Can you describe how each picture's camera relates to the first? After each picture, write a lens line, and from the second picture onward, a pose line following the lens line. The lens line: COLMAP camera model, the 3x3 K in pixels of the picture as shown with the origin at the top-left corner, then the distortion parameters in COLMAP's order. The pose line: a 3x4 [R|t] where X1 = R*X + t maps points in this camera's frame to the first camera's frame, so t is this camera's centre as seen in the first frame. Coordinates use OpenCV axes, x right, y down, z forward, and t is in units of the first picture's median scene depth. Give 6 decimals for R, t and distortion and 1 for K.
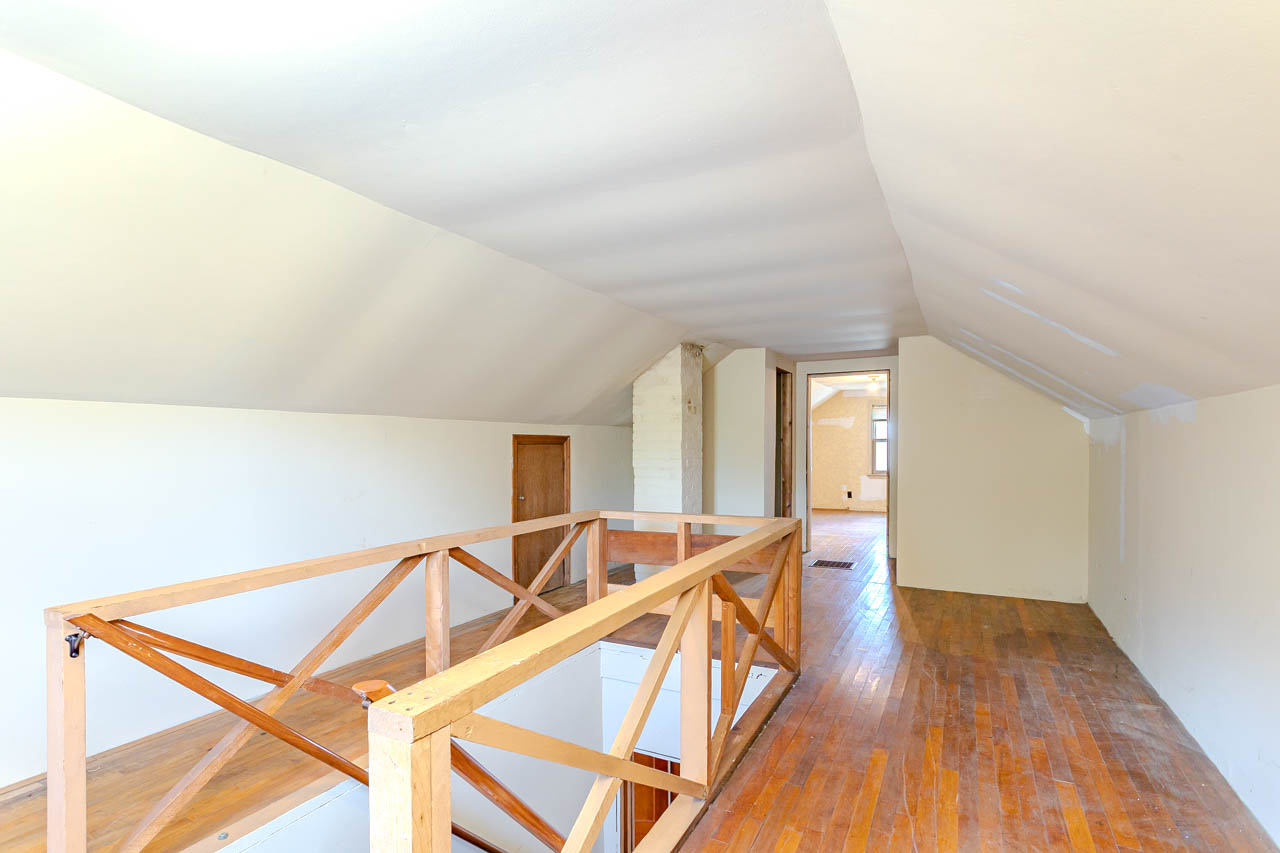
lens RADIAL K [[601.8, 0, 640.0], [0, 601.8, 426.5], [0, 0, 1]] dist [-0.001829, -0.000005]
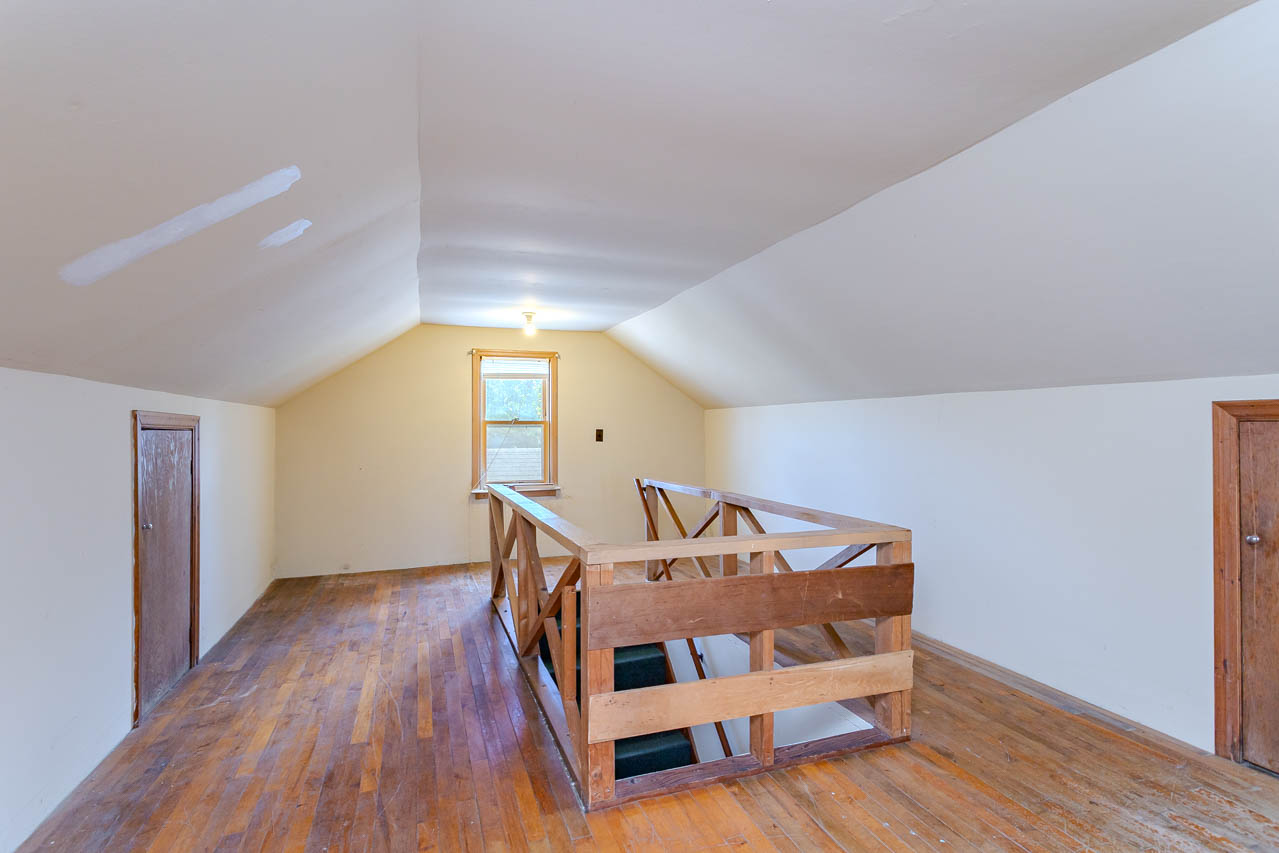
lens RADIAL K [[601.3, 0, 639.5], [0, 601.3, 426.5], [0, 0, 1]] dist [-0.001829, -0.000005]
pose [[-0.671971, 0.007635, -0.740538, 0.627576], [0.029916, 0.999411, -0.016842, 0.038143], [0.739973, -0.033471, -0.671803, 1.364204]]
